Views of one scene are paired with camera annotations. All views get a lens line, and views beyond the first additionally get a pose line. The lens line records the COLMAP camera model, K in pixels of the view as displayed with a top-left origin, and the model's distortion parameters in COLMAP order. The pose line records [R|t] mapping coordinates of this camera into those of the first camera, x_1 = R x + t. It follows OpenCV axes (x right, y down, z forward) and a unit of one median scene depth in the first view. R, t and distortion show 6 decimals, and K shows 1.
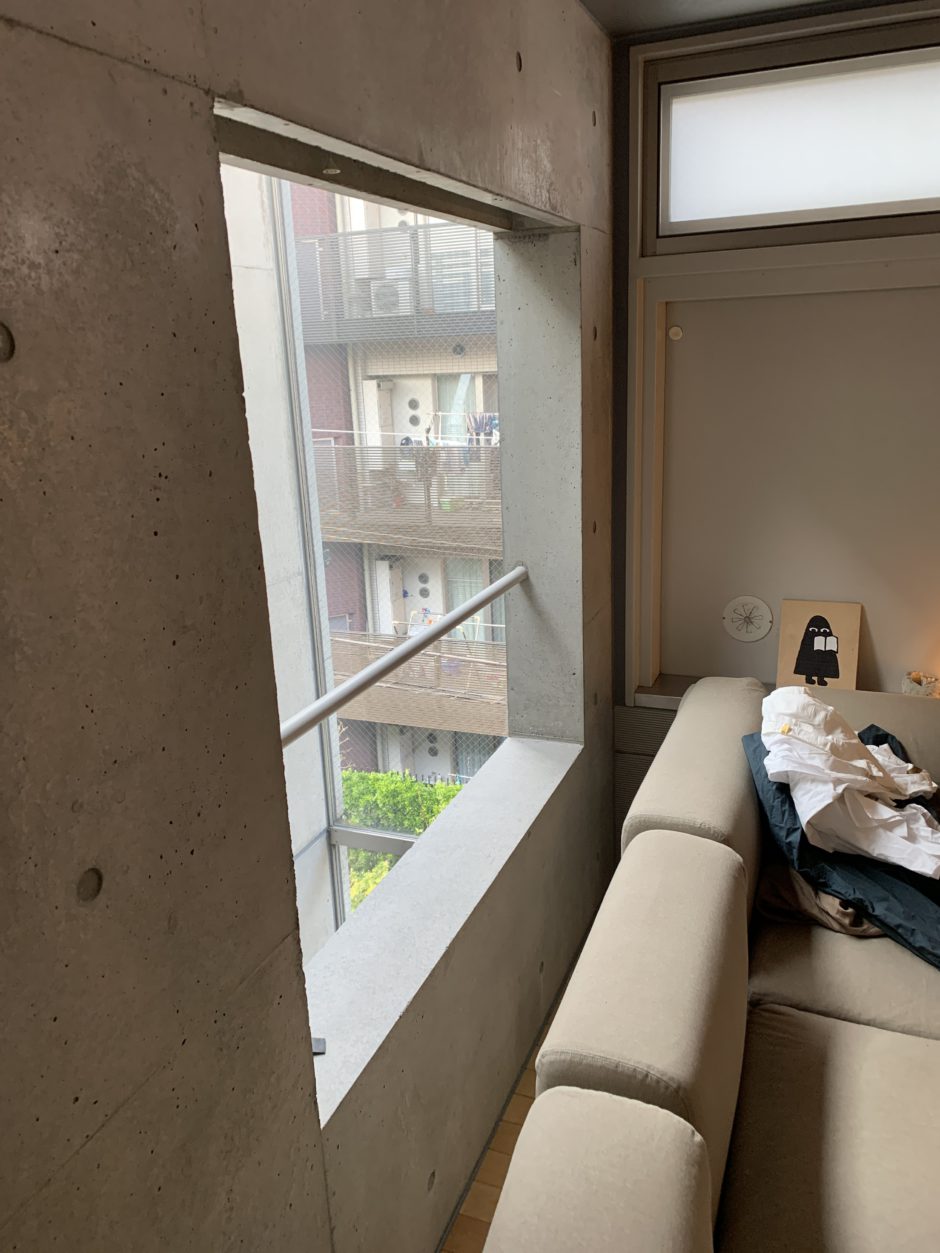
lens RADIAL K [[928.7, 0, 470.0], [0, 928.7, 626.5], [0, 0, 1]] dist [0.072105, -0.118391]
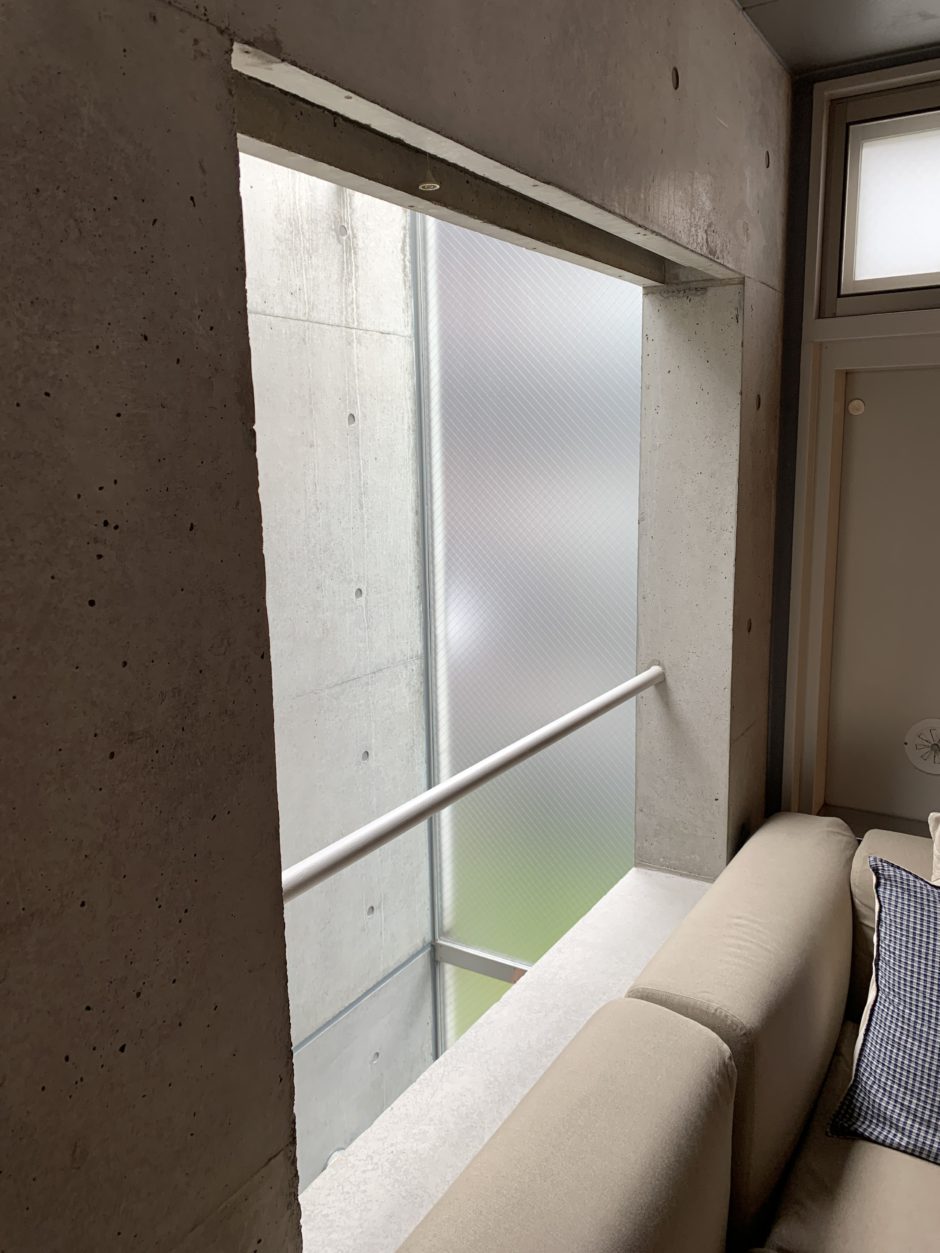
lens RADIAL K [[967.6, 0, 470.0], [0, 967.6, 626.5], [0, 0, 1]] dist [0.004843, -0.004798]
pose [[0.985999, 0.056979, -0.156717, 0.031056], [-0.071272, 0.993643, -0.087143, -0.016800], [0.150756, 0.097092, 0.983792, 0.140835]]
